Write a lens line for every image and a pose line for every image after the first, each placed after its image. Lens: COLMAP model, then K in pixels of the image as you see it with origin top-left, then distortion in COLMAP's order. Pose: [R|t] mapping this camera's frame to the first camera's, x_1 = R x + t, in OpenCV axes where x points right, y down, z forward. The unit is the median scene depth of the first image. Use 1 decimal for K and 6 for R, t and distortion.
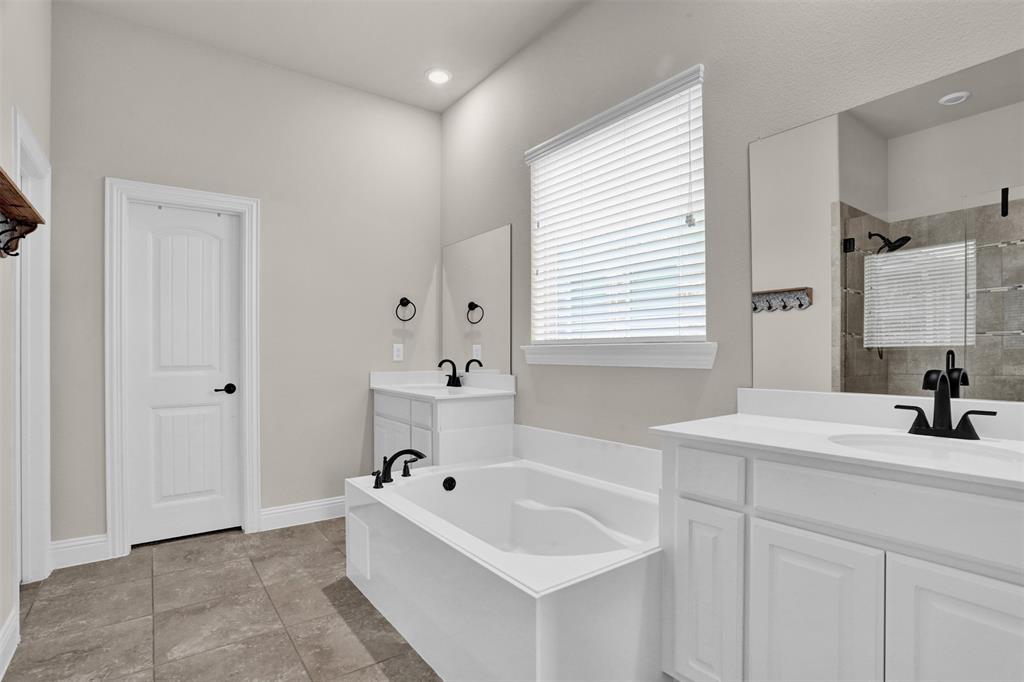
lens RADIAL K [[517.1, 0, 516.1], [0, 517.1, 348.9], [0, 0, 1]] dist [-0.072157, 0.034947]
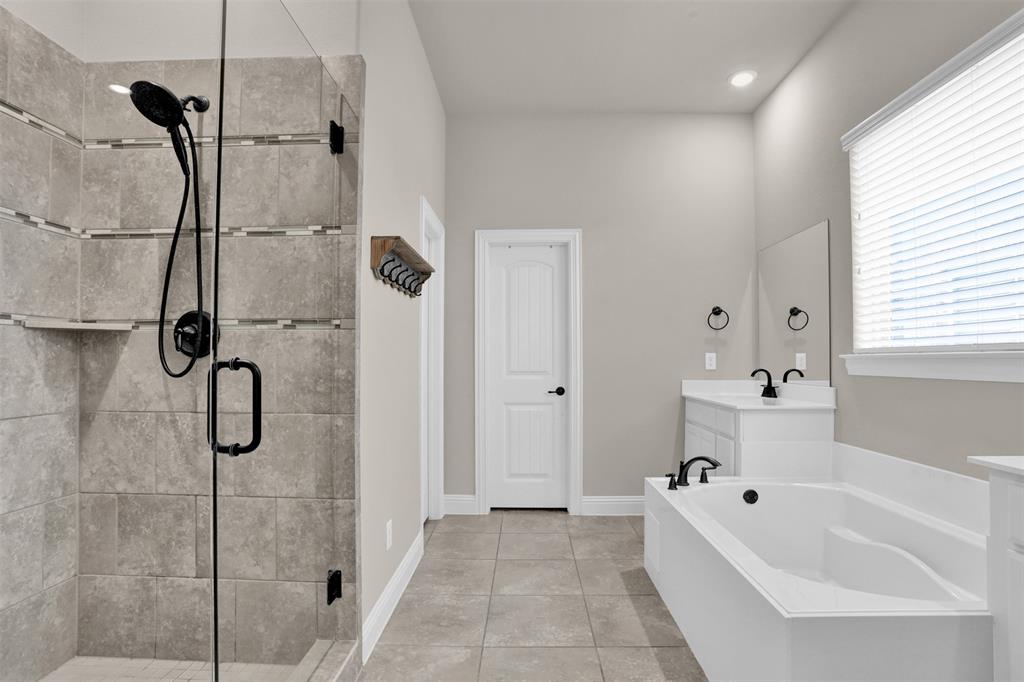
lens RADIAL K [[517.1, 0, 516.1], [0, 517.1, 348.9], [0, 0, 1]] dist [-0.072157, 0.034947]
pose [[0.794199, -0.009712, -0.607580, 0.102090], [-0.000413, 0.999863, -0.016523, -0.000702], [0.607657, 0.013373, 0.794087, -0.033209]]
